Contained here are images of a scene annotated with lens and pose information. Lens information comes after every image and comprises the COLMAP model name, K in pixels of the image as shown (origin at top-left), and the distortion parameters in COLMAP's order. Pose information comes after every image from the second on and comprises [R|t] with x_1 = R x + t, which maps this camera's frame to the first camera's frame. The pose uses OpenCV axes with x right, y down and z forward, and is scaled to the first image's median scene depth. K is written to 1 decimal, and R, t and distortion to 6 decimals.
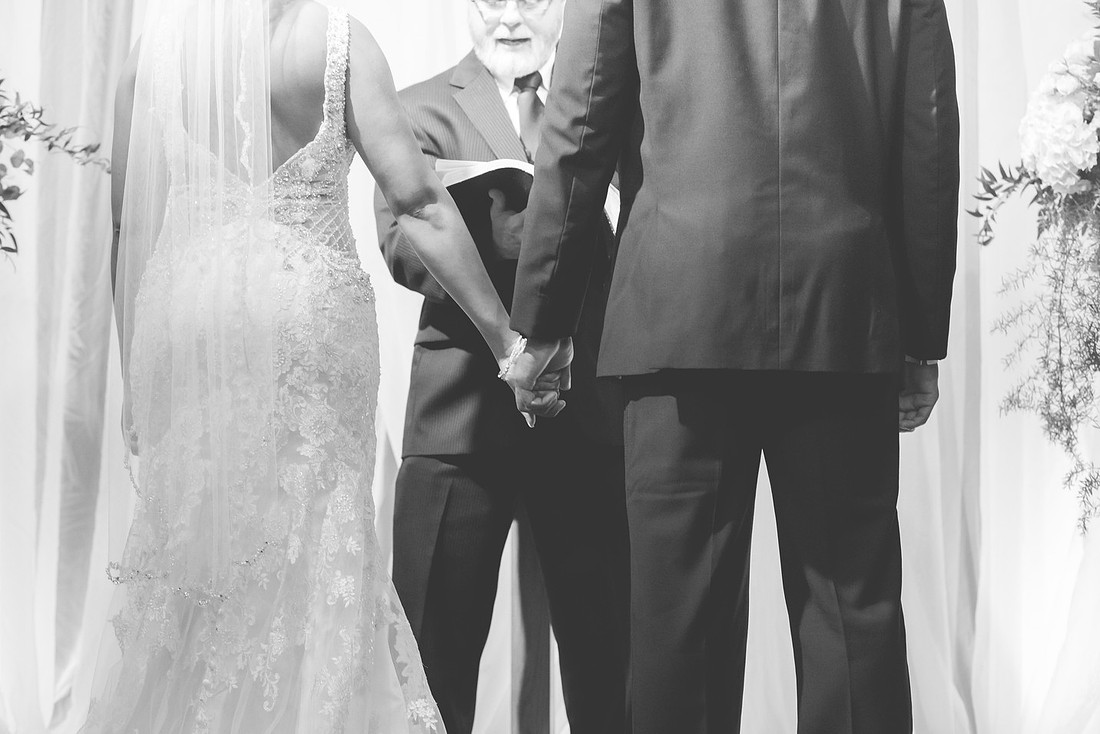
lens RADIAL K [[2608.7, 0, 550.0], [0, 2608.7, 367.0], [0, 0, 1]] dist [0.056825, 0.243383]
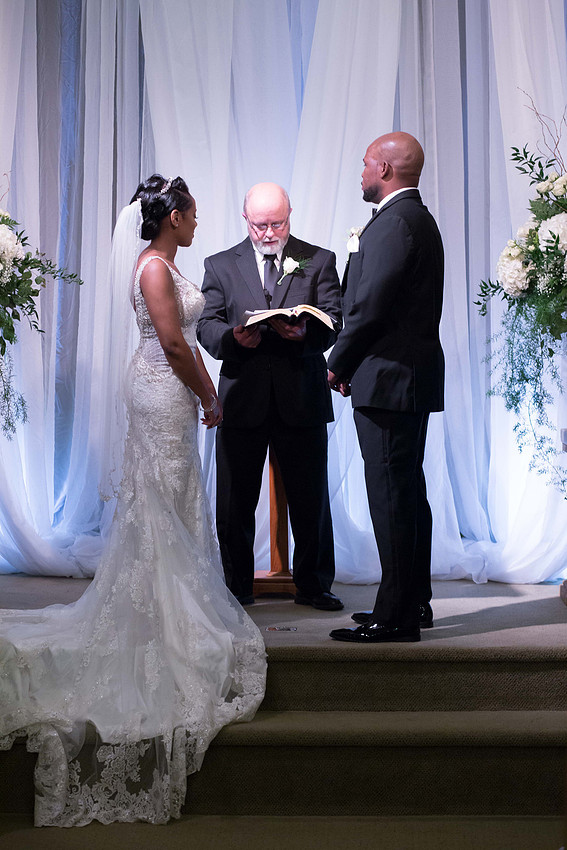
lens RADIAL K [[2015.8, 0, 283.5], [0, 2015.8, 425.0], [0, 0, 1]] dist [0.056825, 0.243383]
pose [[0.999819, -0.010650, -0.015772, 0.026043], [0.012935, 0.988188, 0.152698, -0.219567], [0.013959, -0.152874, 0.988147, -0.690228]]
